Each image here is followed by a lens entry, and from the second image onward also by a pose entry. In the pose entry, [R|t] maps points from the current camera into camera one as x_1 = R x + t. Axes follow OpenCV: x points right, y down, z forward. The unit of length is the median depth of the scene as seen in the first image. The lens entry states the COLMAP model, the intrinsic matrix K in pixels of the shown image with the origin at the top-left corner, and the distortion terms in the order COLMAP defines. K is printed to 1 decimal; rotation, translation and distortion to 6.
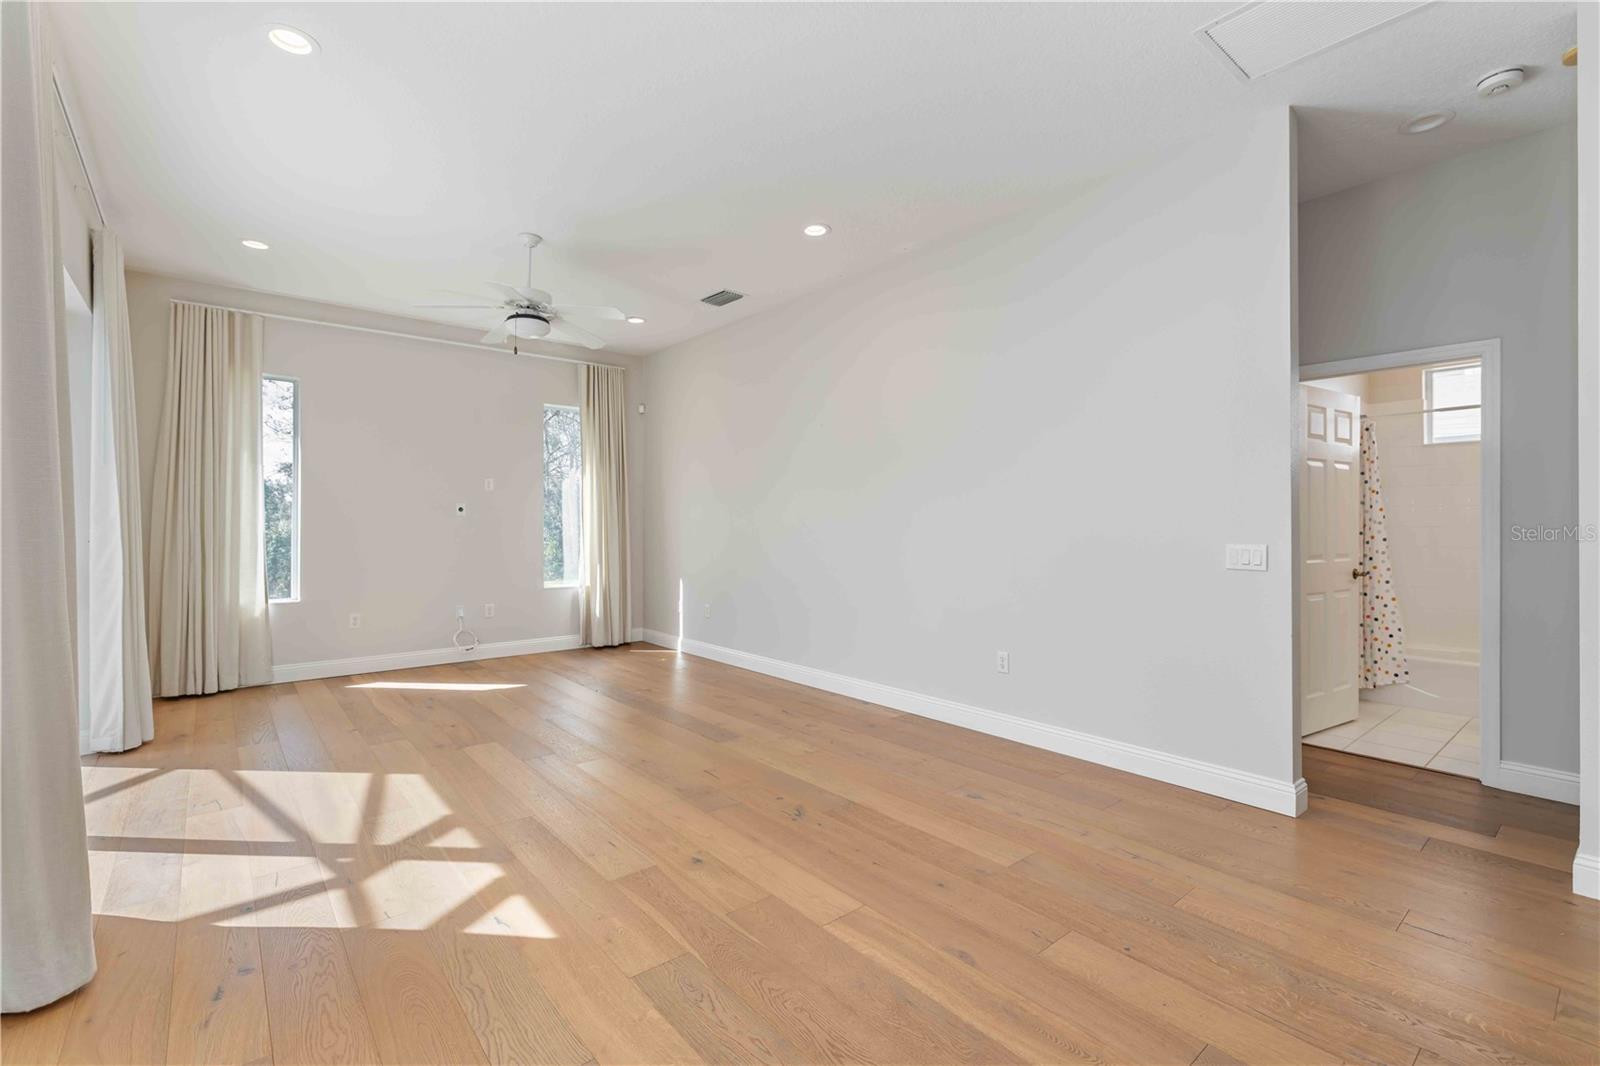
lens RADIAL K [[705.6, 0, 795.6], [0, 705.6, 521.3], [0, 0, 1]] dist [0.000298, 0.000328]
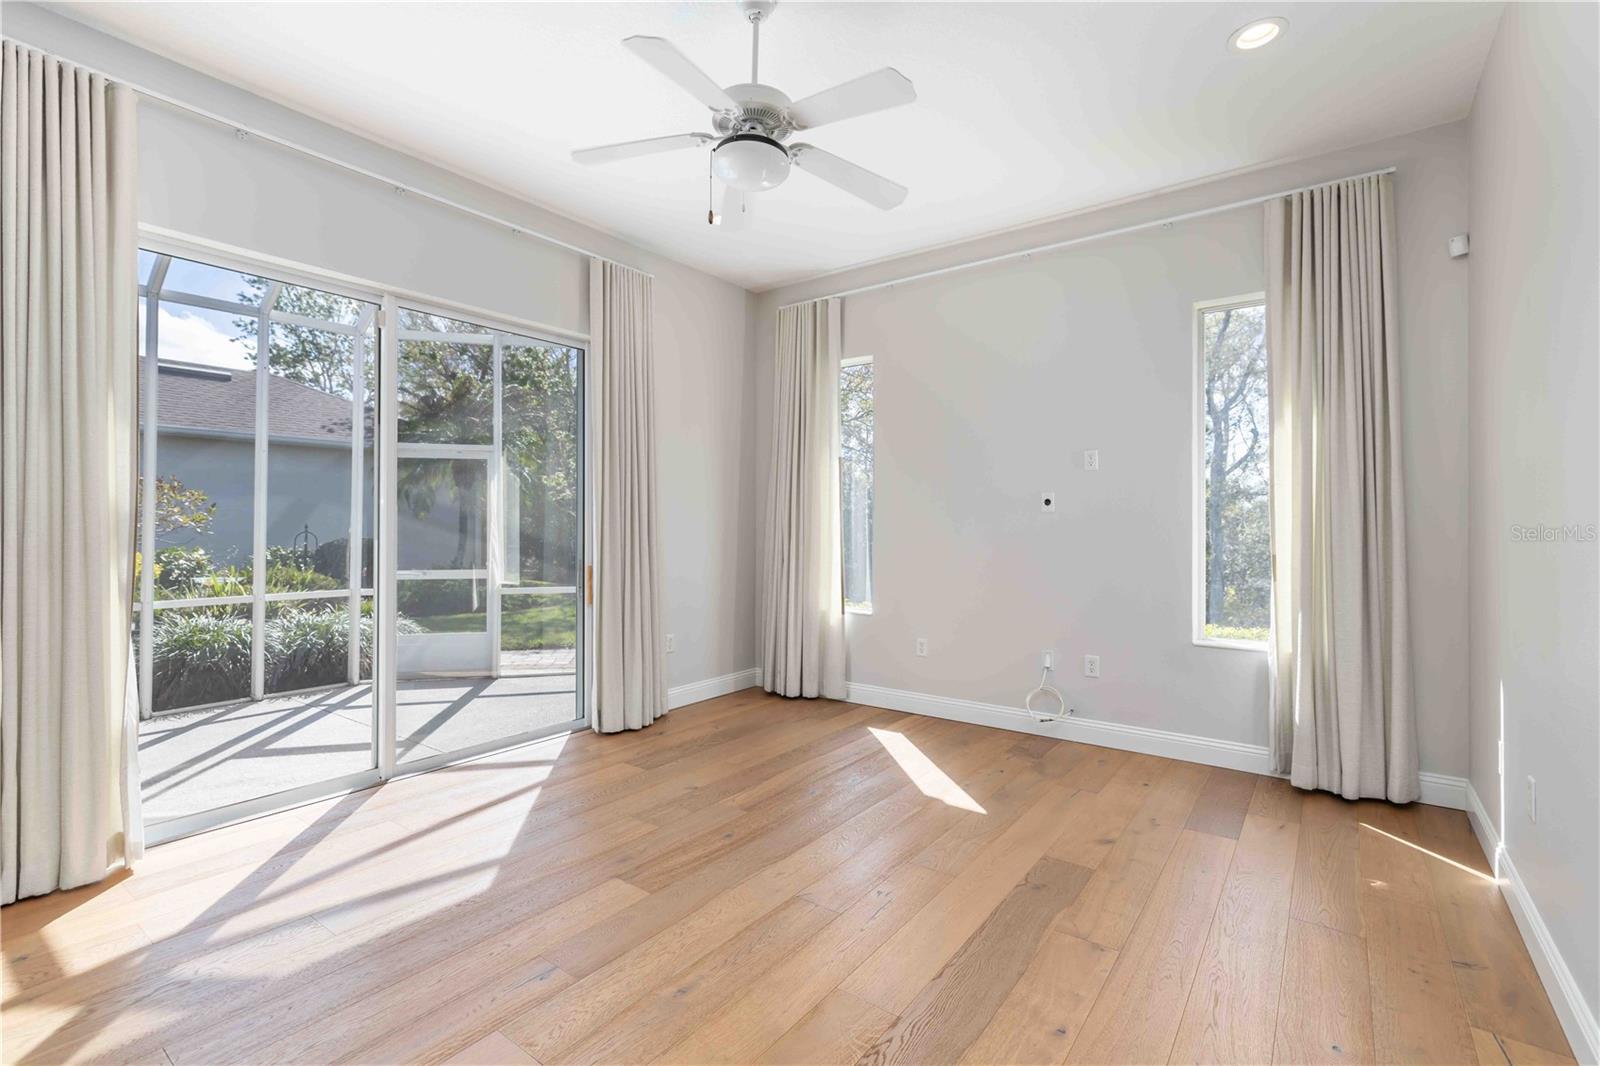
lens RADIAL K [[719.5, 0, 797.3], [0, 719.5, 518.8], [0, 0, 1]] dist [-0.000068, 0.000666]
pose [[0.229921, -0.006754, -0.973186, 0.179763], [0.002347, 0.999977, -0.006385, 0.003648], [0.973207, -0.000816, 0.229931, 0.933641]]
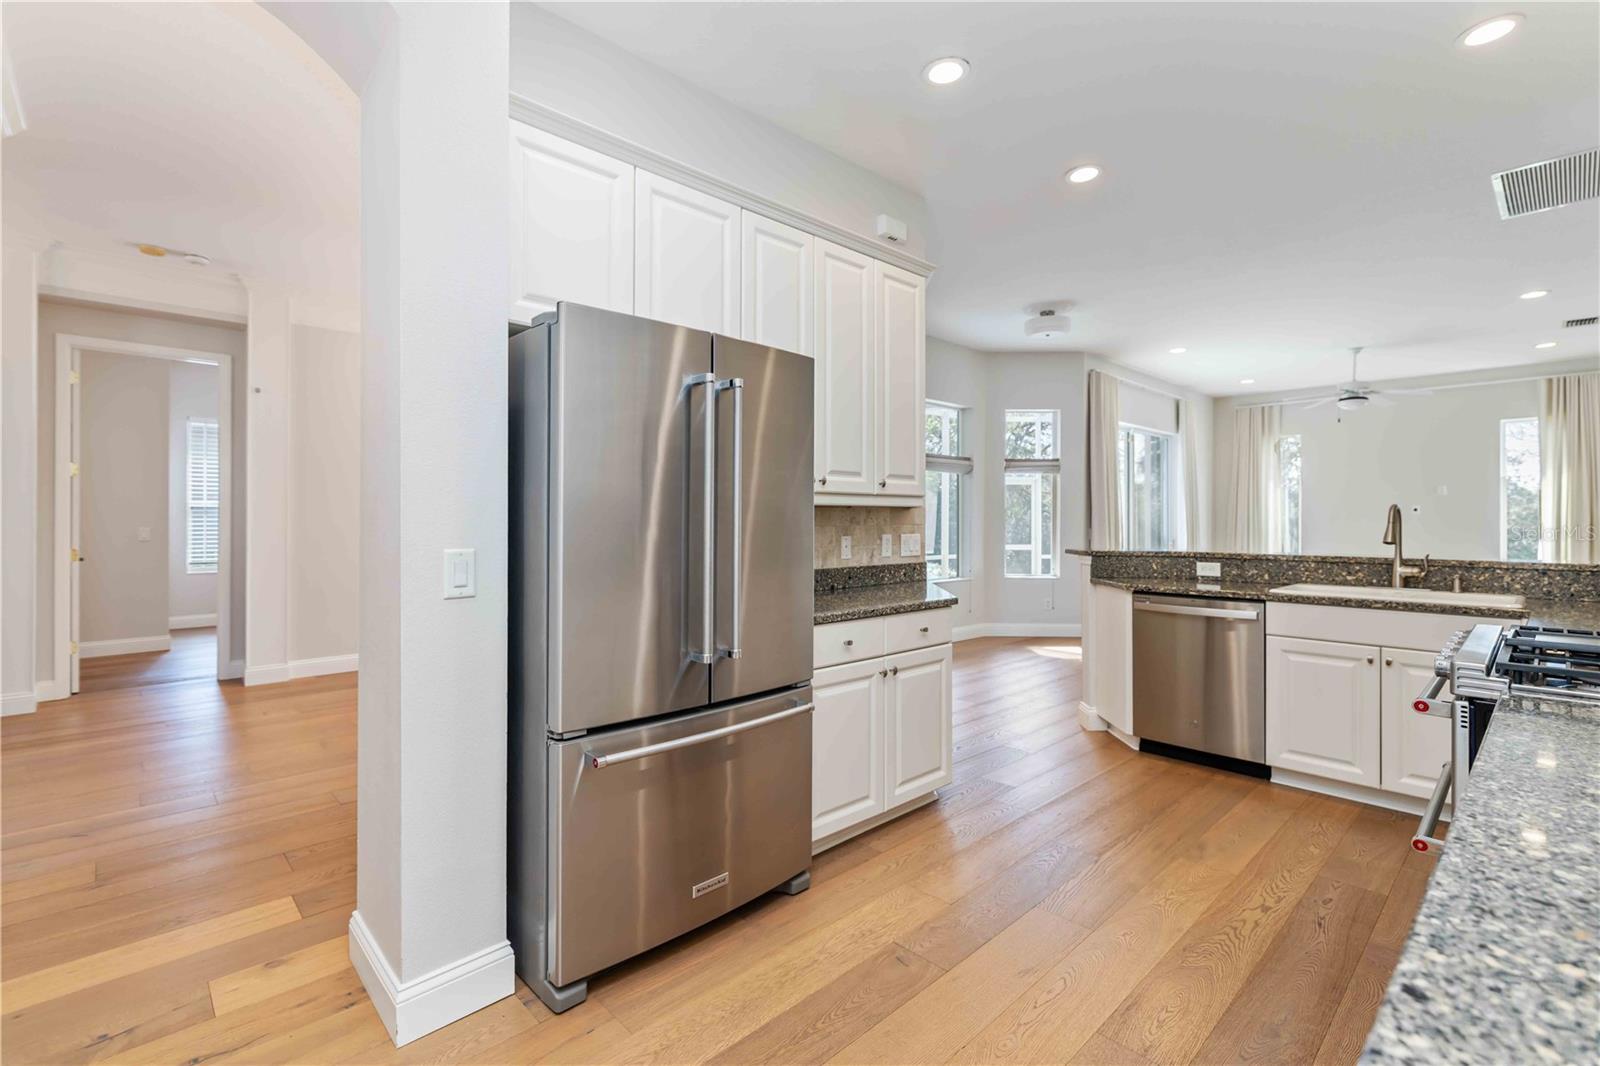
lens RADIAL K [[719.5, 0, 797.3], [0, 719.5, 518.8], [0, 0, 1]] dist [-0.000068, 0.000666]
pose [[0.064219, -0.000056, -0.997936, 1.289652], [0.003223, 0.999995, 0.000151, -0.004190], [0.997931, -0.003227, 0.064219, -0.452172]]
